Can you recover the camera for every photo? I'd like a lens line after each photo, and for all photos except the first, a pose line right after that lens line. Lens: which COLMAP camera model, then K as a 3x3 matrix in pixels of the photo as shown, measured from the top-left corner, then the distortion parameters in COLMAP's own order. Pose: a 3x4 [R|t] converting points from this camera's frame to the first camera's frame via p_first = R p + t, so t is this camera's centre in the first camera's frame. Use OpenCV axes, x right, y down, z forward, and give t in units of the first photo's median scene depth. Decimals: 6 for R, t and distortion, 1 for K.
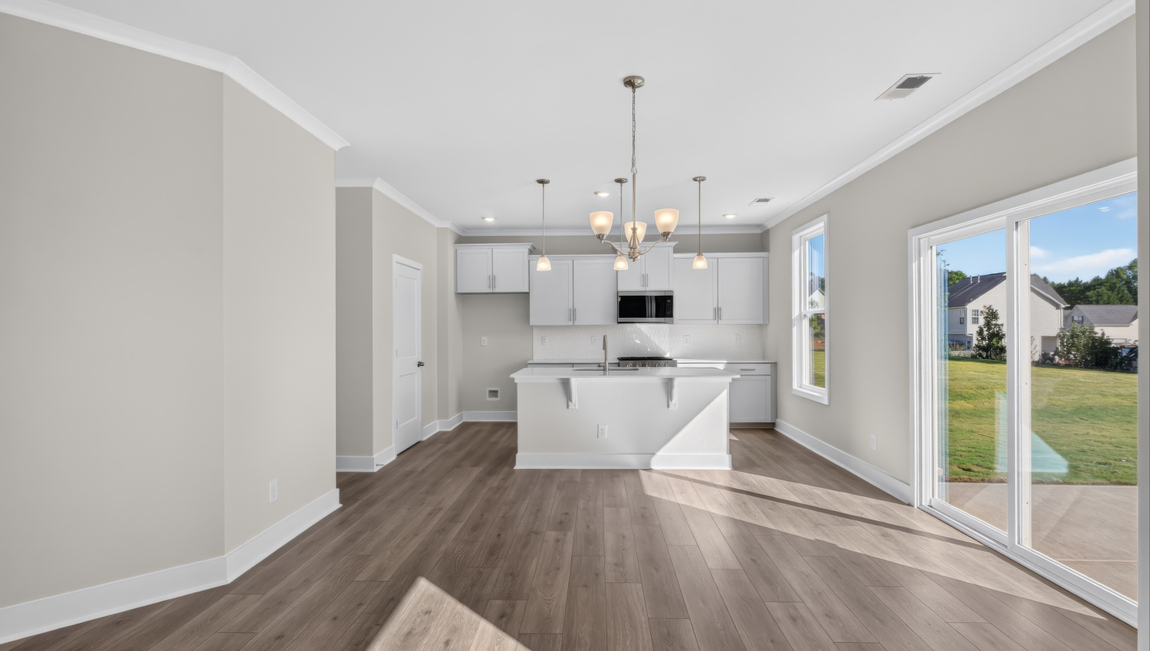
lens RADIAL K [[533.7, 0, 574.7], [0, 533.7, 325.5], [0, 0, 1]] dist [-0.001118, -0.000156]
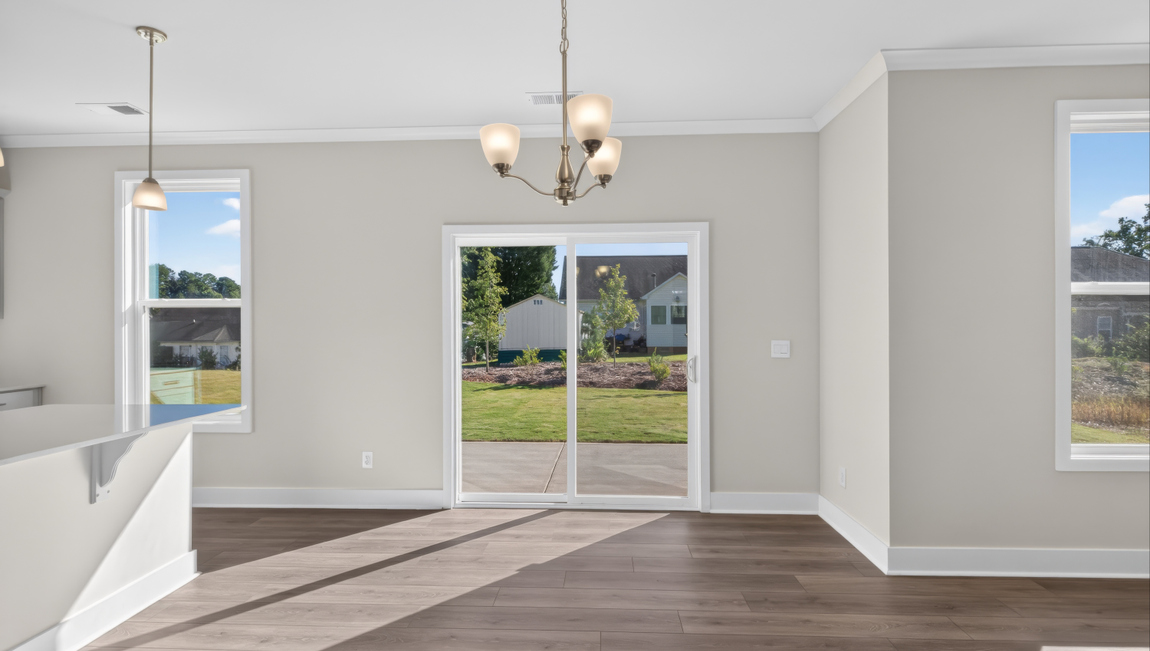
lens RADIAL K [[533.7, 0, 574.3], [0, 533.7, 332.0], [0, 0, 1]] dist [-0.001118, -0.000156]
pose [[0.001095, 0.002740, 0.999996, -0.330575], [-0.005181, 0.999983, -0.002734, 0.014717], [-0.999986, -0.005178, 0.001110, 0.736471]]
